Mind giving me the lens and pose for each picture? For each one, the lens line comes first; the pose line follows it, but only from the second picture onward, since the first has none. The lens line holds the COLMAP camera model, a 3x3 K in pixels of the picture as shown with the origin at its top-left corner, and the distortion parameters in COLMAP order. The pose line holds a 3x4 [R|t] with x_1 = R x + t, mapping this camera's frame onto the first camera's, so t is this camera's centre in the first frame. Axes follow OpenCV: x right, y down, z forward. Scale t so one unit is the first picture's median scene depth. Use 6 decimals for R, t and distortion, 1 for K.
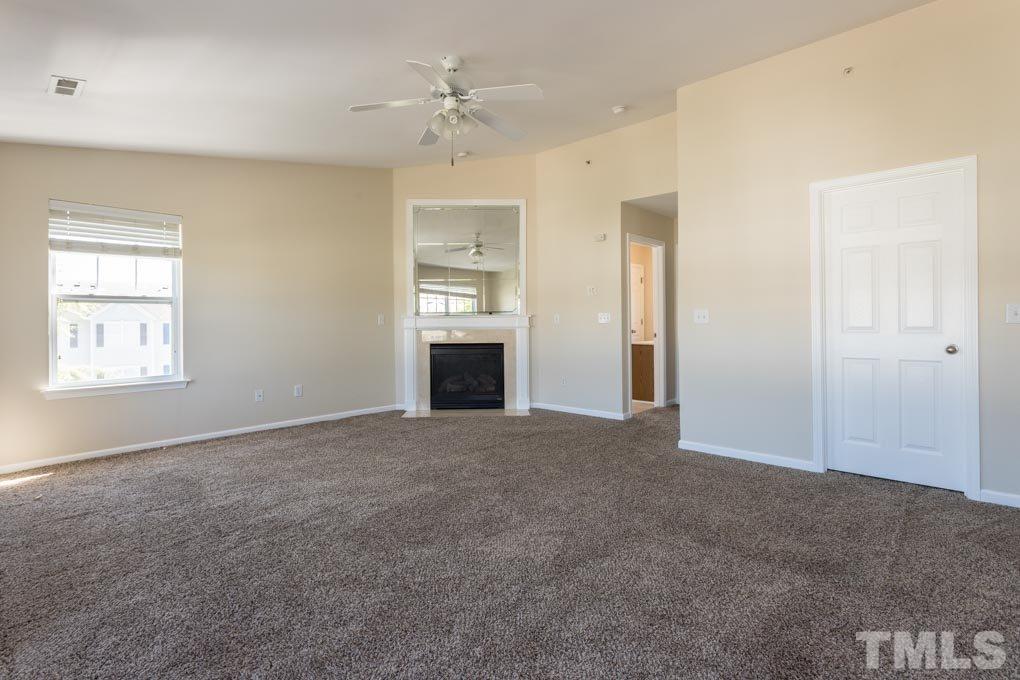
lens RADIAL K [[495.1, 0, 513.9], [0, 495.1, 324.3], [0, 0, 1]] dist [0.003273, 0.000828]
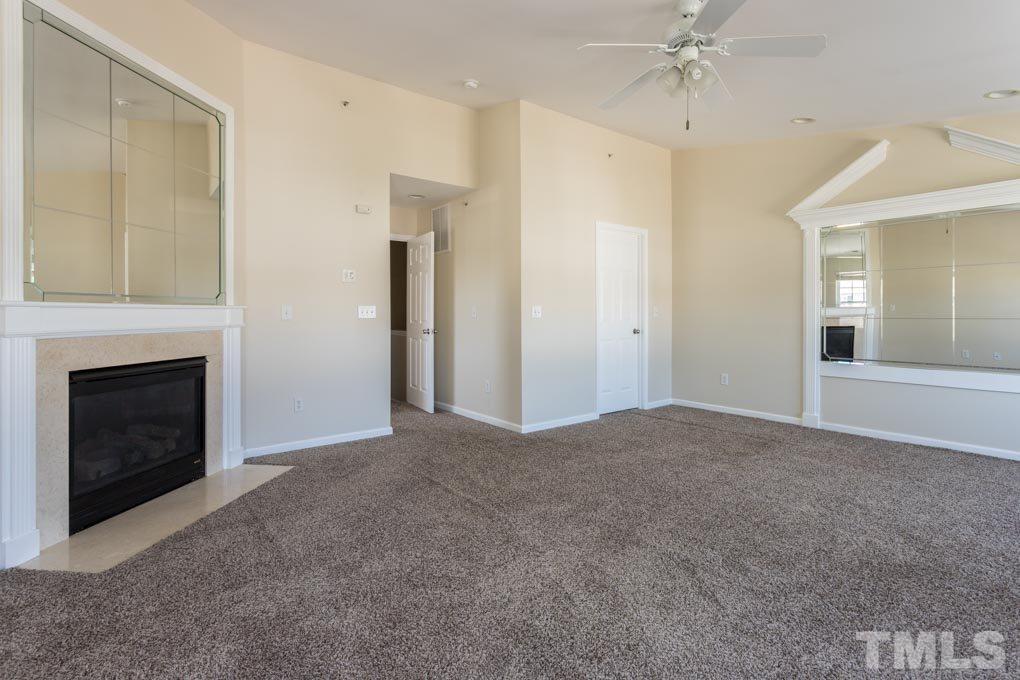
lens RADIAL K [[486.0, 0, 509.0], [0, 486.0, 328.9], [0, 0, 1]] dist [0.000940, 0.000374]
pose [[0.181623, -0.017906, 0.983205, -0.487673], [0.012881, 0.999792, 0.015829, 0.003917], [-0.983284, 0.009790, 0.181816, 0.578158]]
